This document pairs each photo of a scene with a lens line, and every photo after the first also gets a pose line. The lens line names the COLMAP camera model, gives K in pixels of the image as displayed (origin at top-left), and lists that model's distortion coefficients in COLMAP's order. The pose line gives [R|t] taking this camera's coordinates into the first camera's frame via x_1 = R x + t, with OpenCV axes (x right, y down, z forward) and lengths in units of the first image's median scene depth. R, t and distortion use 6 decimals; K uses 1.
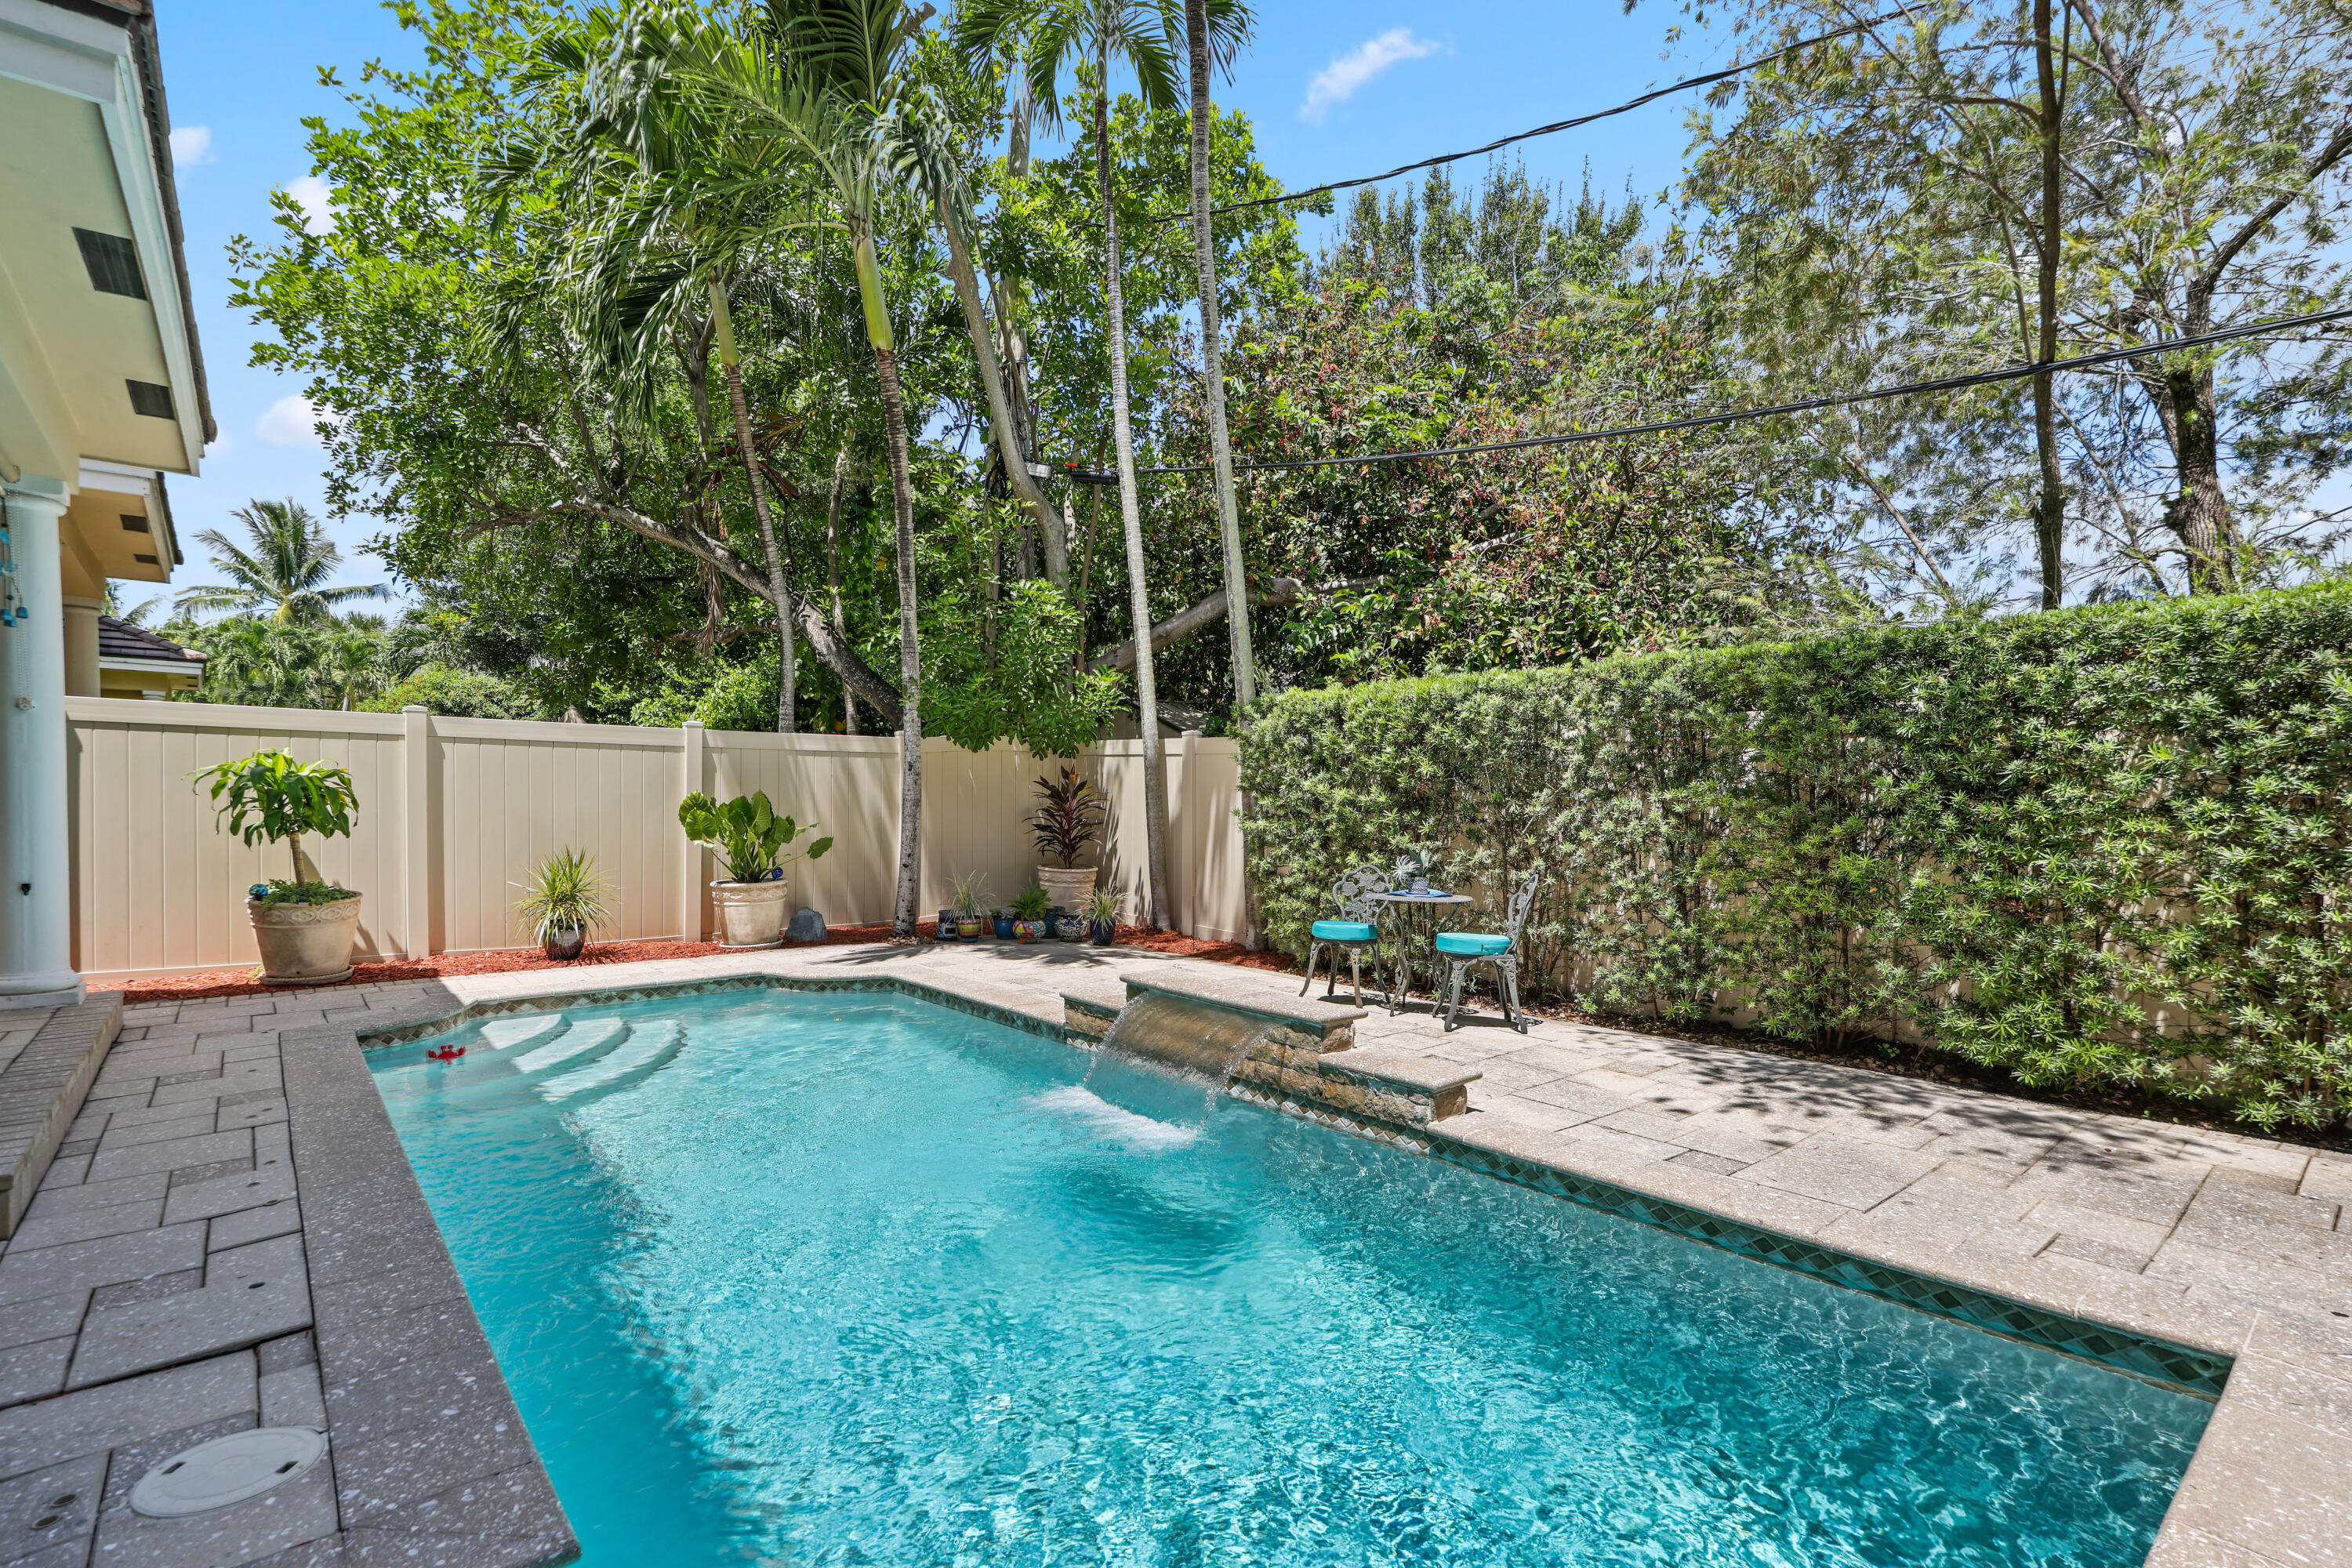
lens RADIAL K [[1100.5, 0, 1179.4], [0, 1100.5, 799.3], [0, 0, 1]] dist [0.001700, 0.000155]
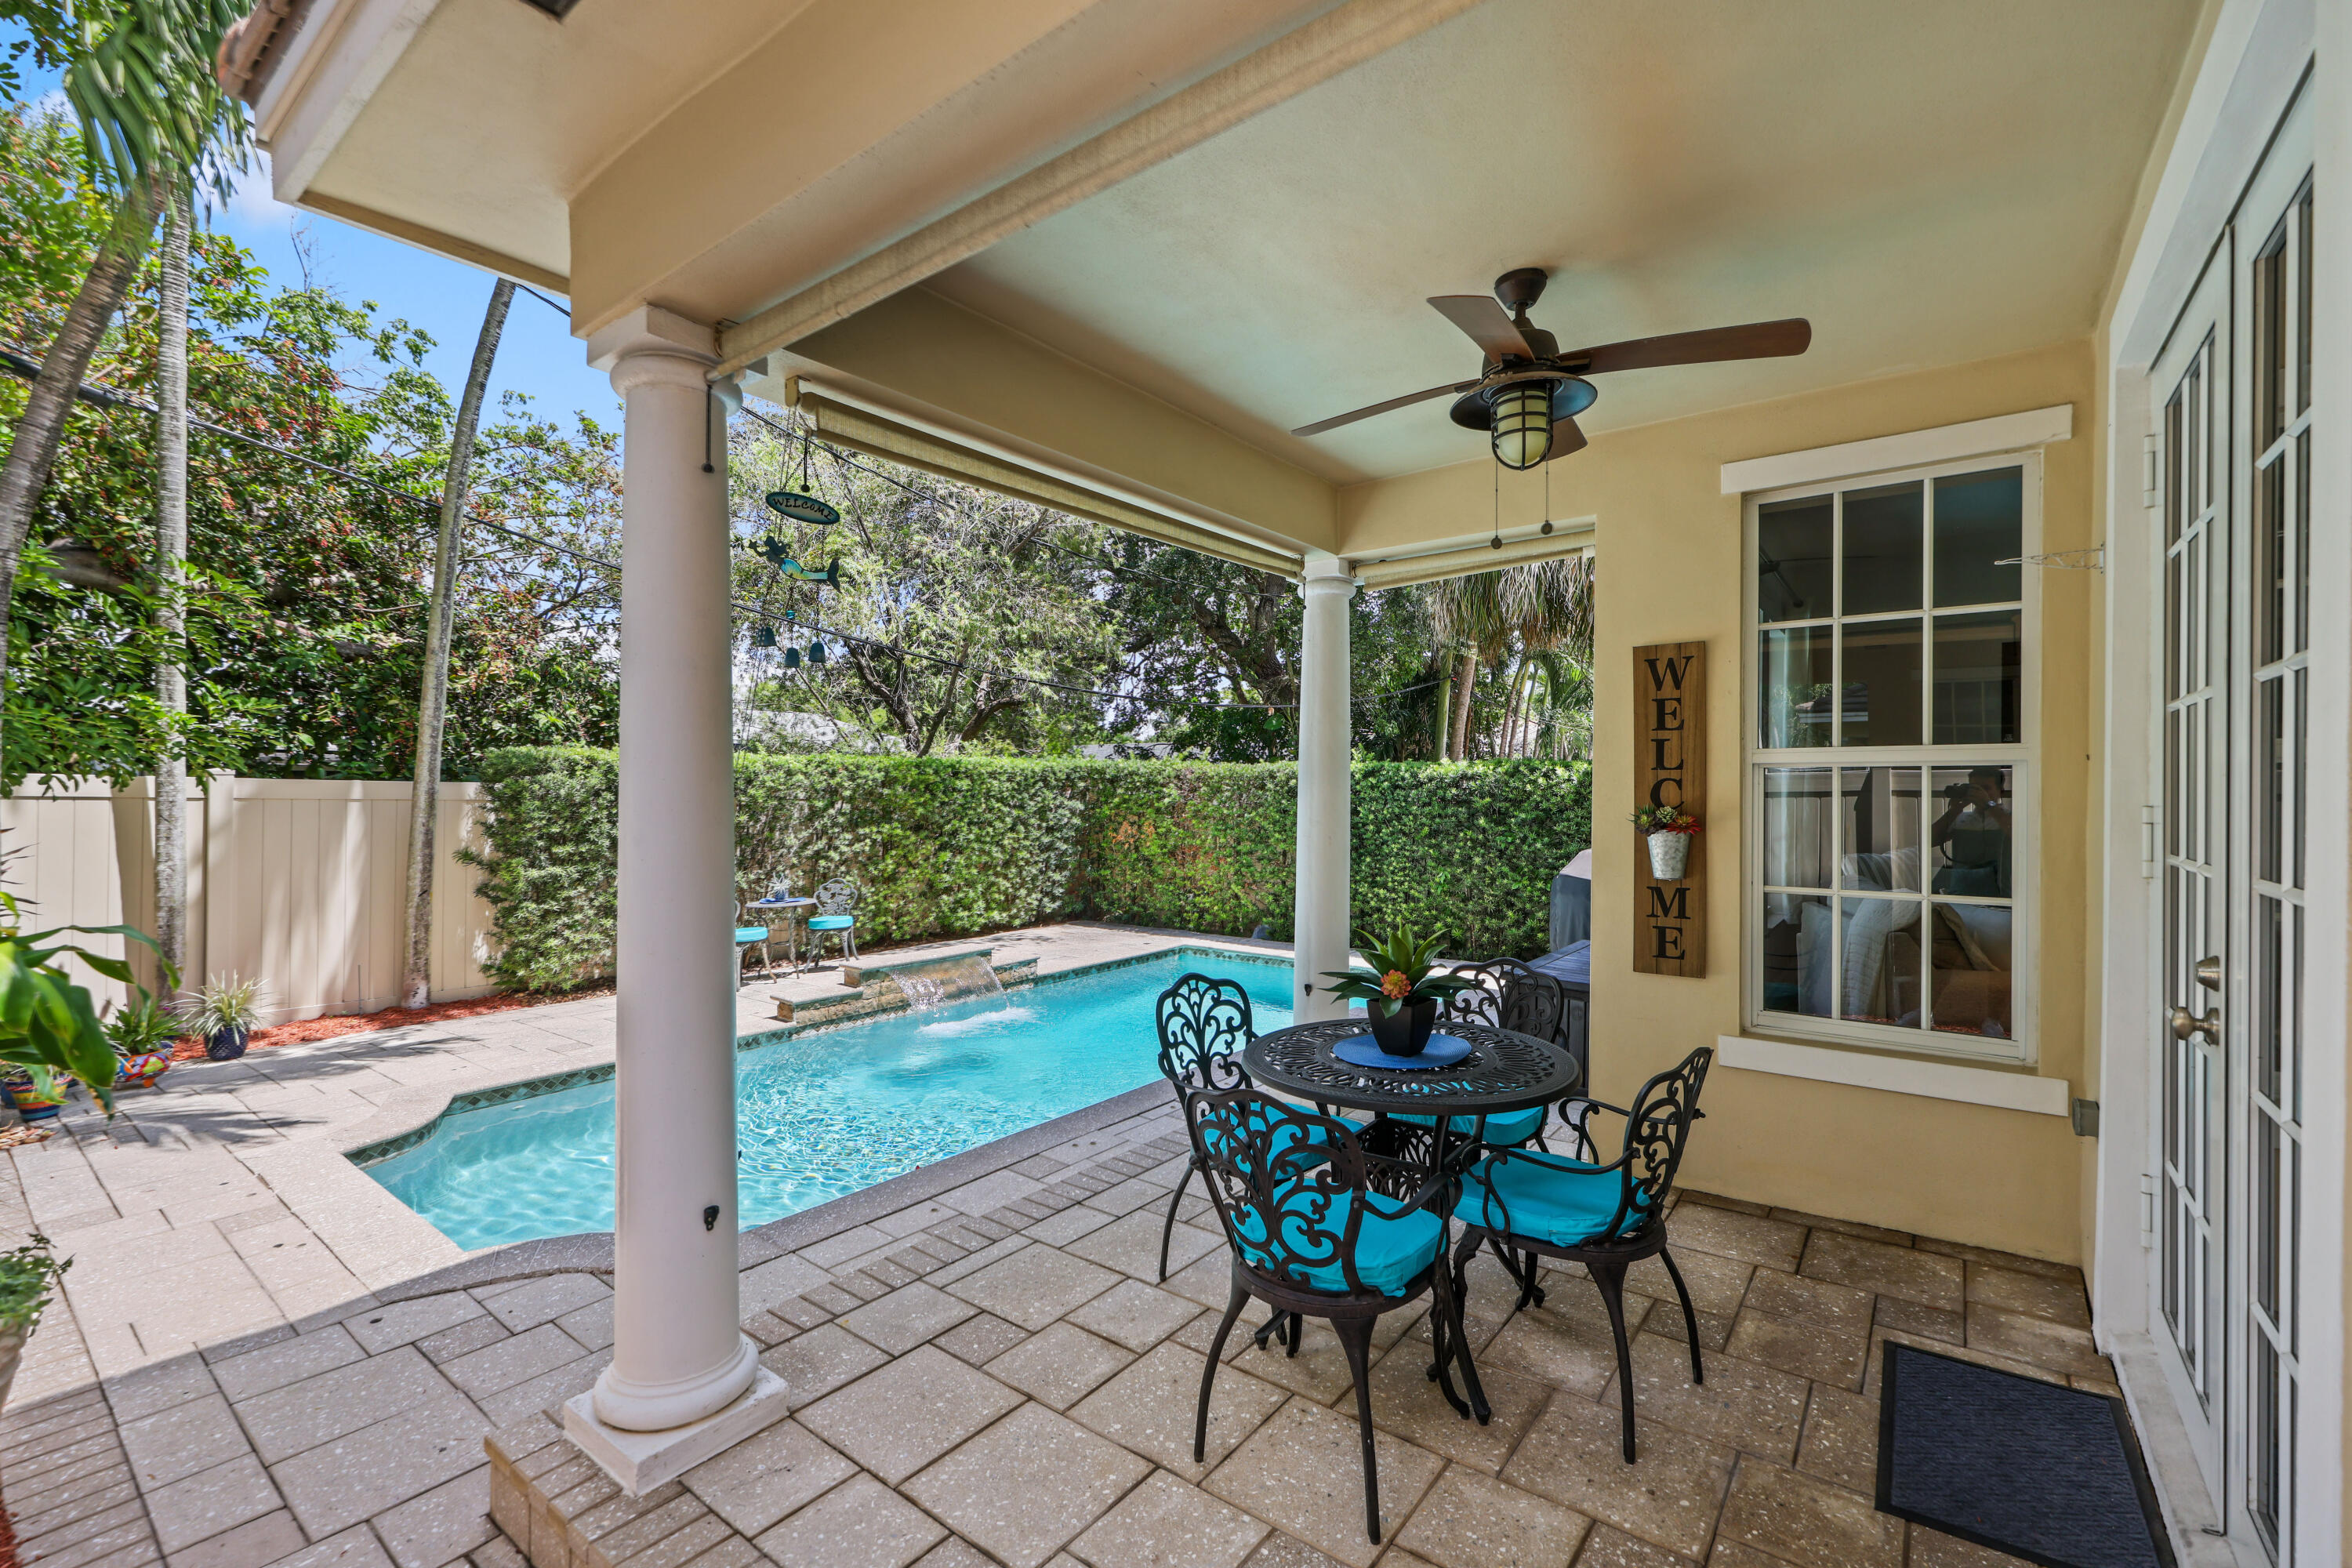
lens RADIAL K [[1001.9, 0, 1186.8], [0, 1001.9, 784.7], [0, 0, 1]] dist [-0.002453, -0.000002]
pose [[-0.220007, -0.000906, 0.975498, -1.217400], [0.000897, 0.999999, 0.001131, -0.074112], [-0.975498, 0.001124, -0.220006, 0.710282]]
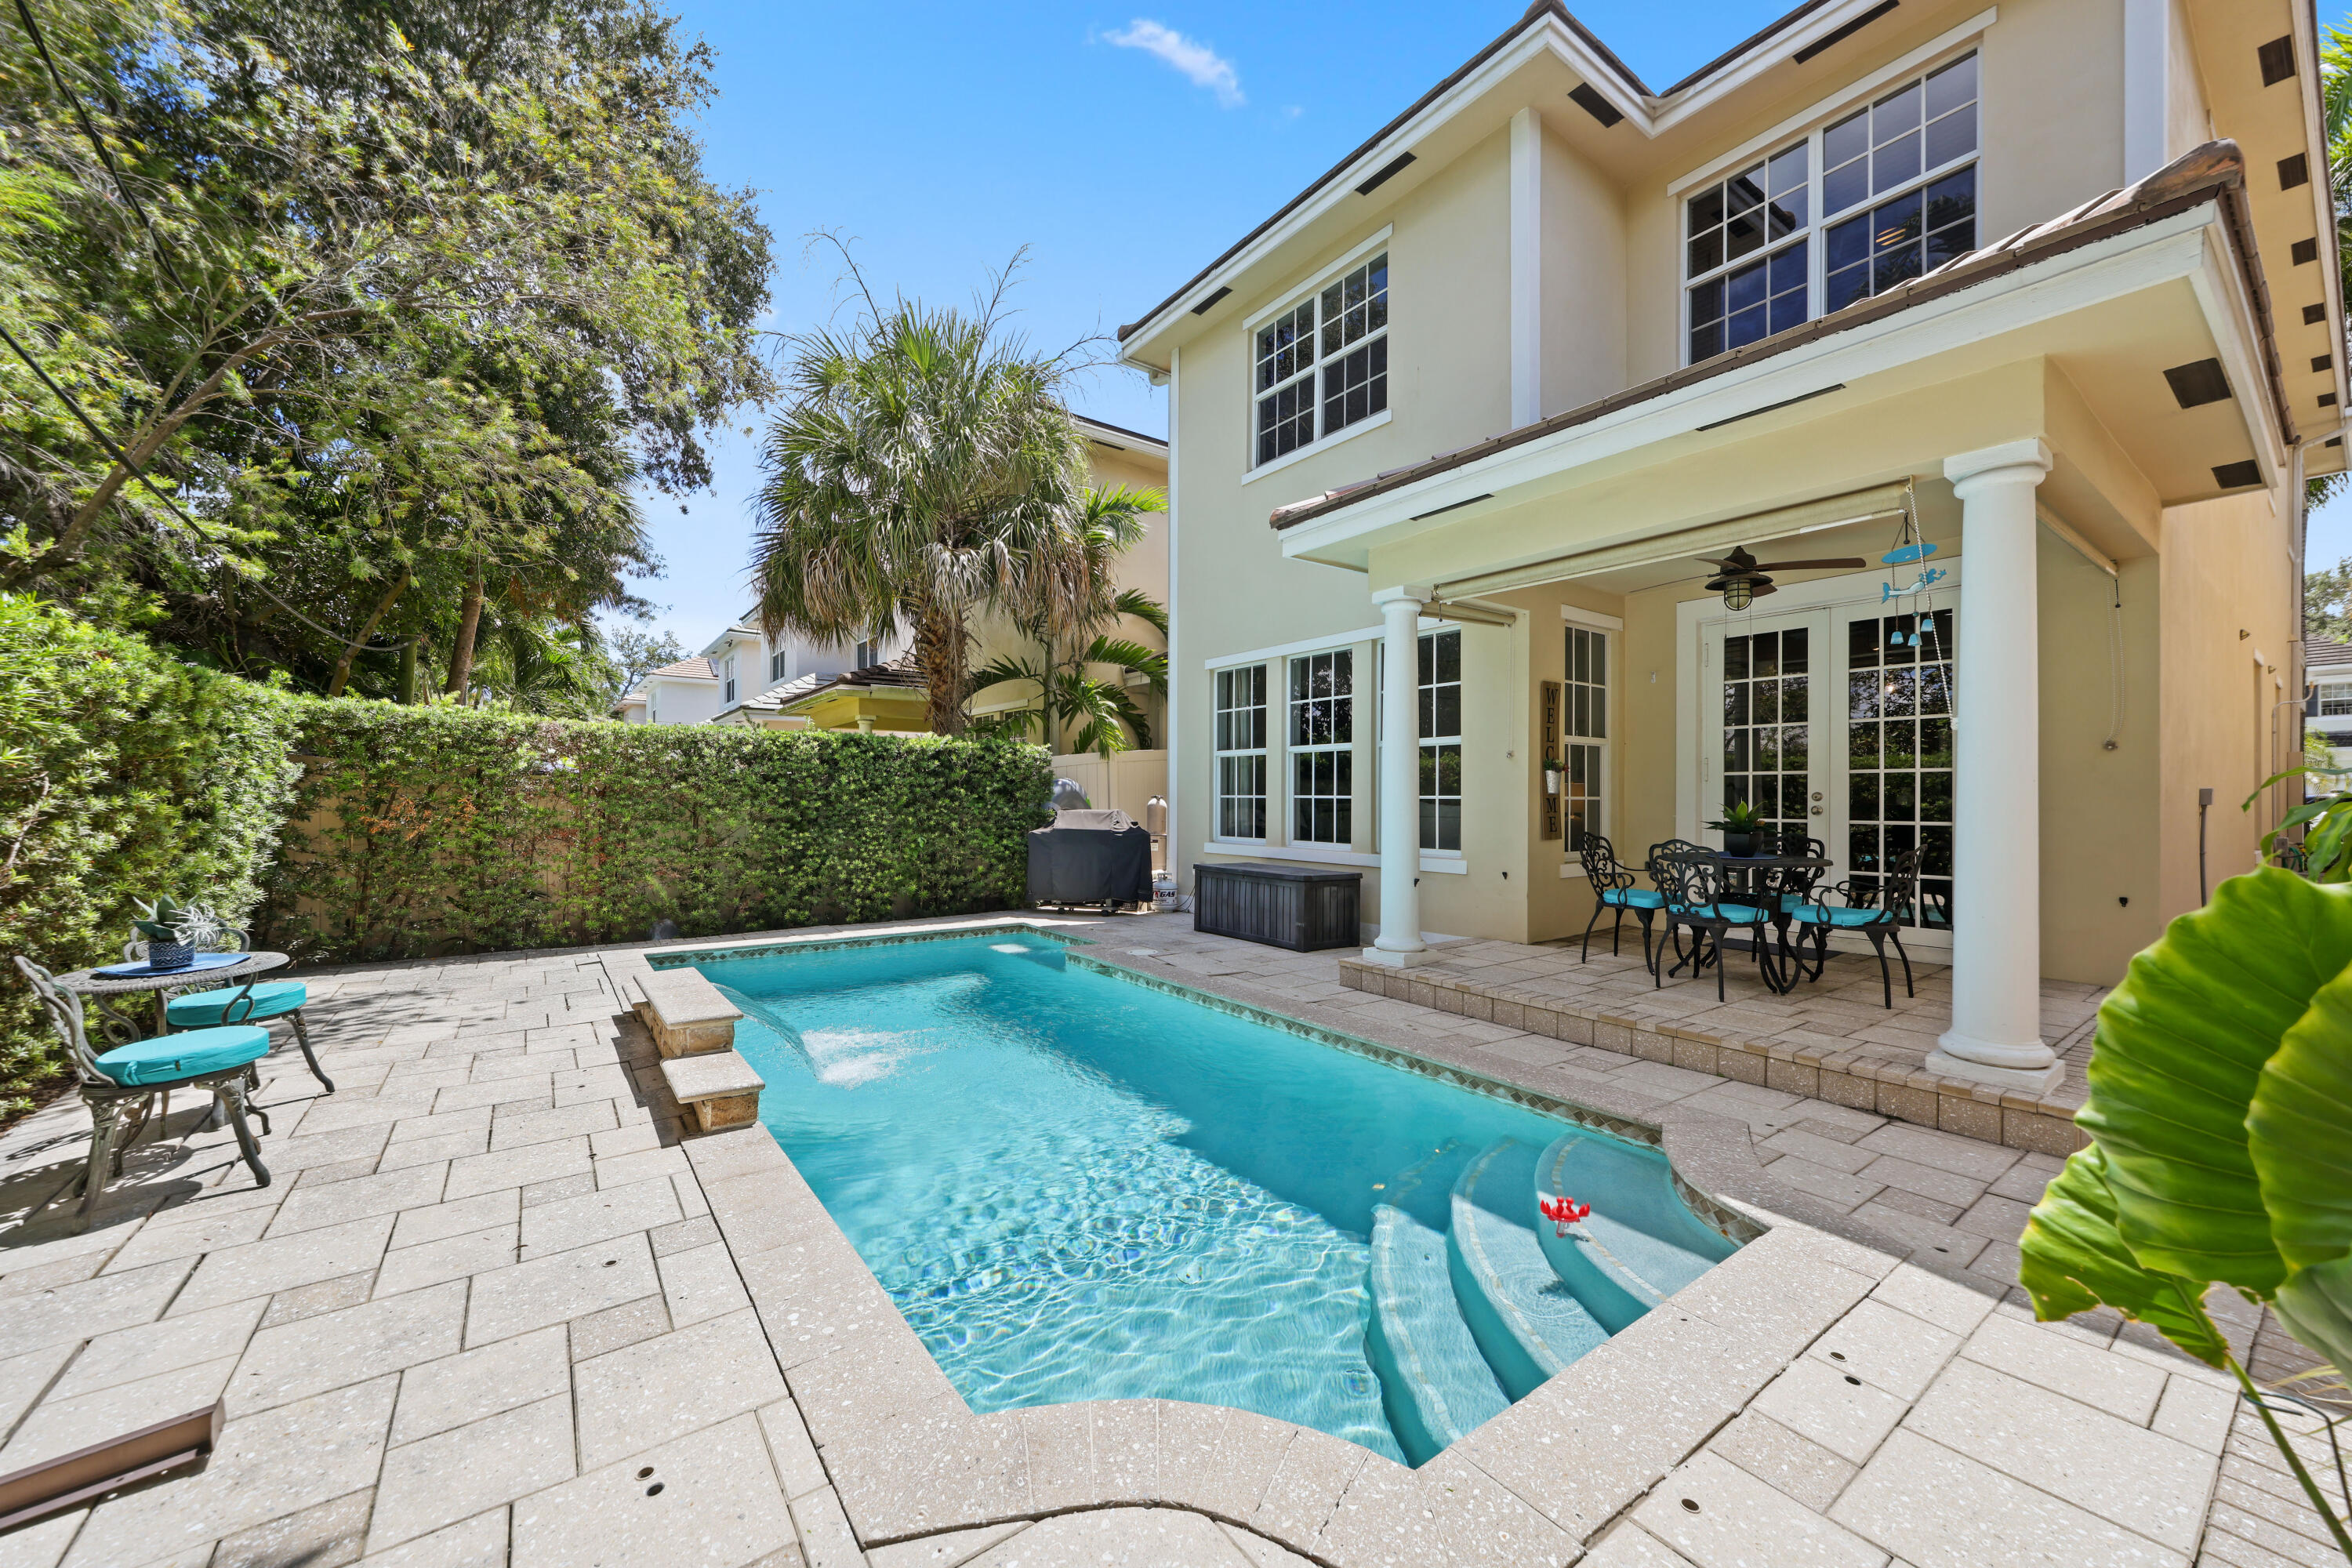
lens RADIAL K [[885.5, 0, 1179.5], [0, 885.5, 794.0], [0, 0, 1]] dist [-0.000082, 0.000225]
pose [[-0.997668, -0.007634, 0.067827, -0.369104], [-0.007397, 0.999966, 0.003739, -0.021729], [-0.067854, 0.003228, -0.997690, 1.391470]]
